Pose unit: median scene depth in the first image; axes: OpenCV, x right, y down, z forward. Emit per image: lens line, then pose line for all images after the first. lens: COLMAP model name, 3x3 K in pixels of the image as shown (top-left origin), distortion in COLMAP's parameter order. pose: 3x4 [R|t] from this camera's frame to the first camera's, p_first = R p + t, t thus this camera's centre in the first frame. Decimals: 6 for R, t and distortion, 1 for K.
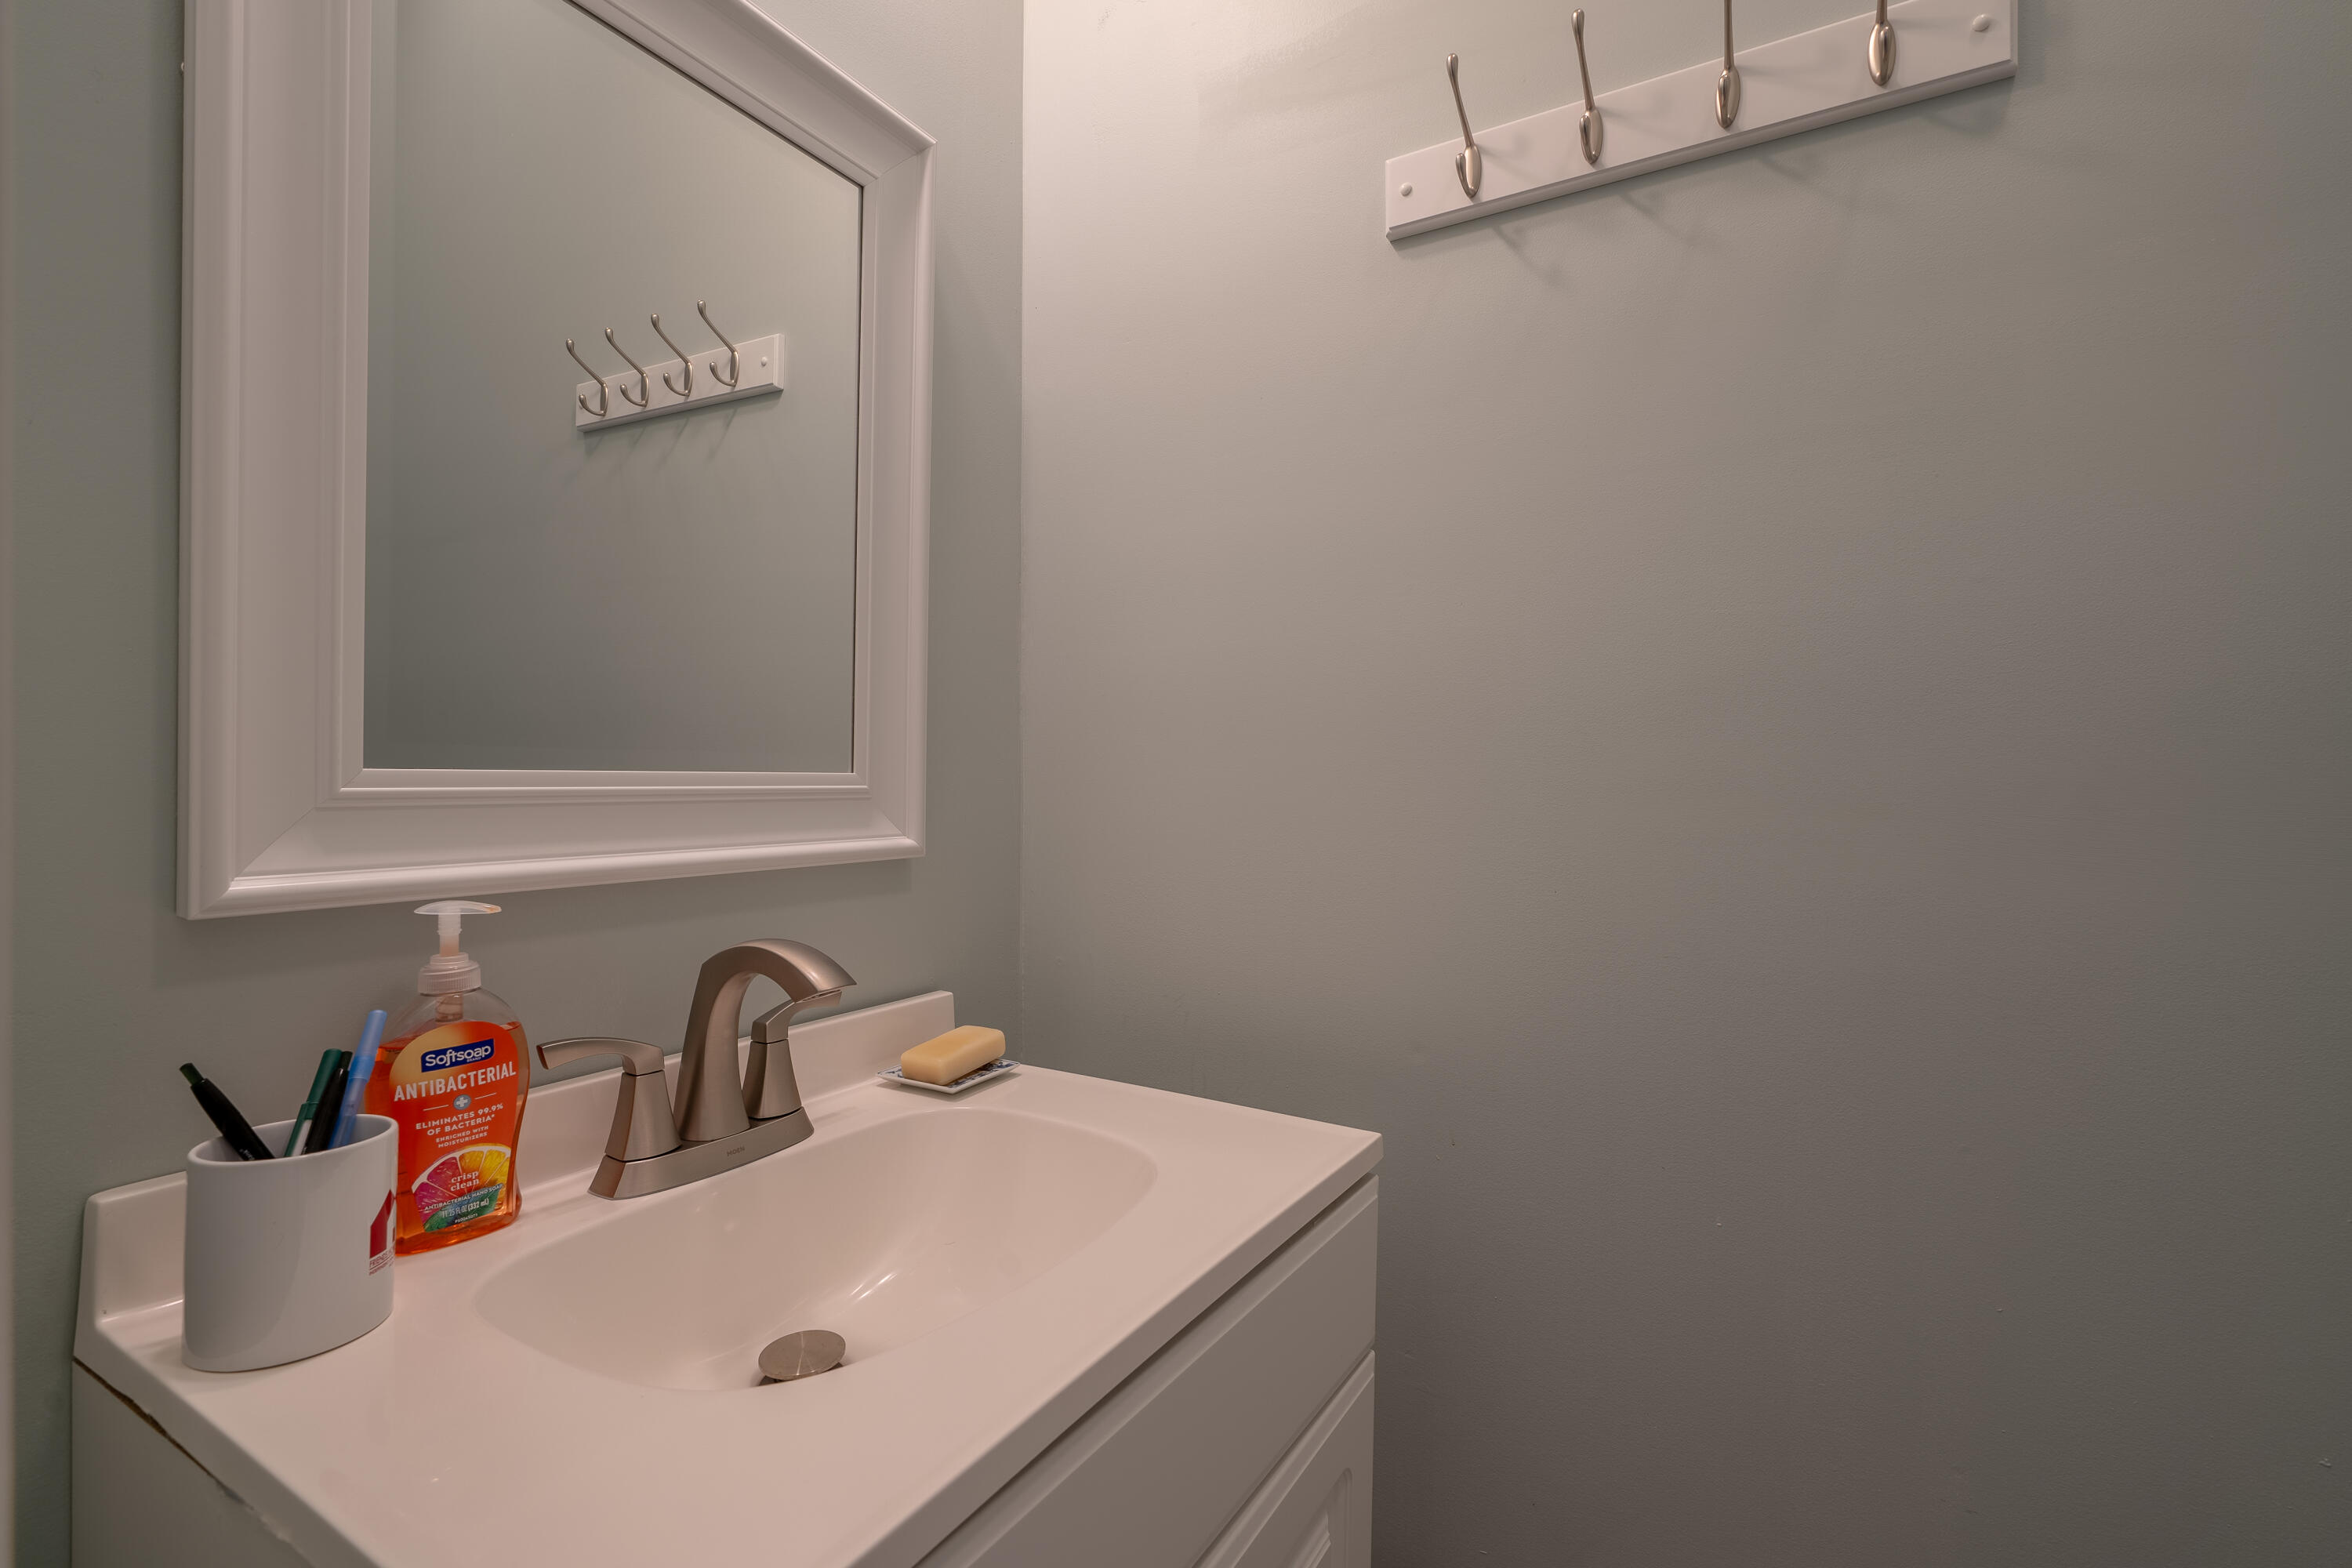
lens RADIAL K [[1050.2, 0, 1185.3], [0, 1050.2, 788.1], [0, 0, 1]] dist [-0.008979, 0.003593]
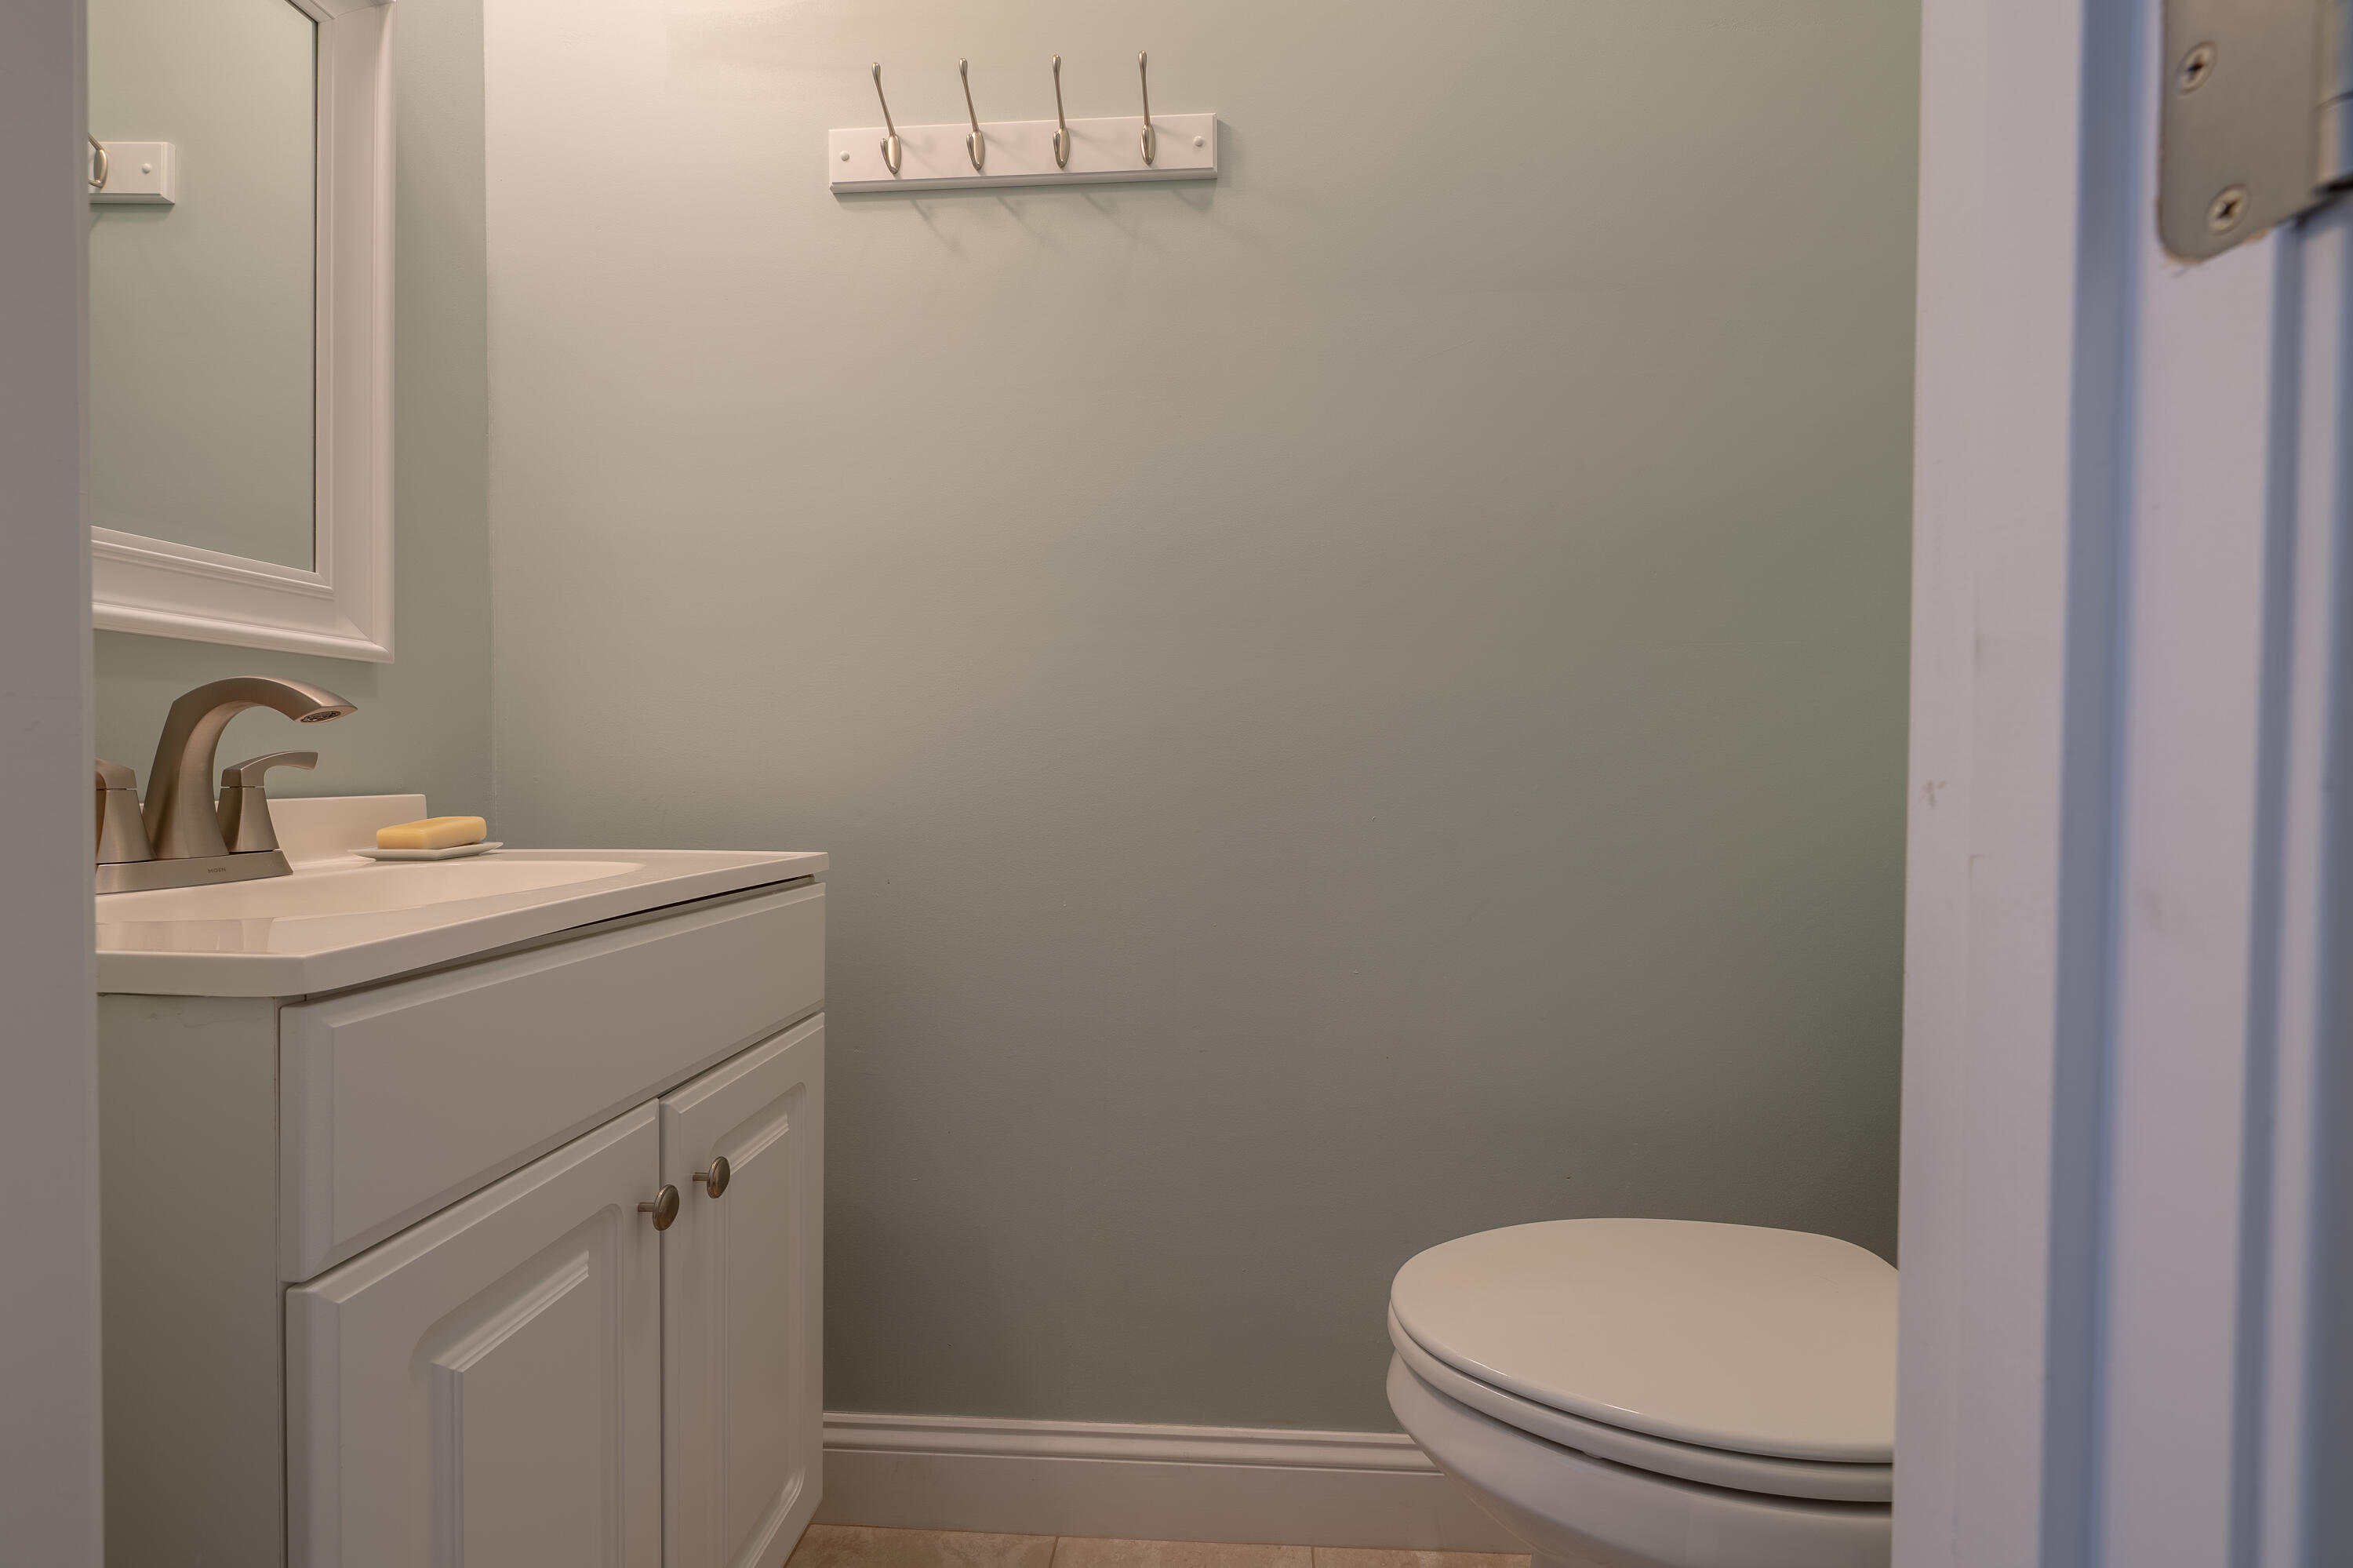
lens RADIAL K [[1050.7, 0, 1201.0], [0, 1050.7, 778.0], [0, 0, 1]] dist [-0.008979, 0.003593]
pose [[0.891046, -0.015204, 0.453659, 0.003572], [0.010365, 0.999860, 0.013150, 0.196495], [-0.453795, -0.007015, 0.891078, -0.380364]]
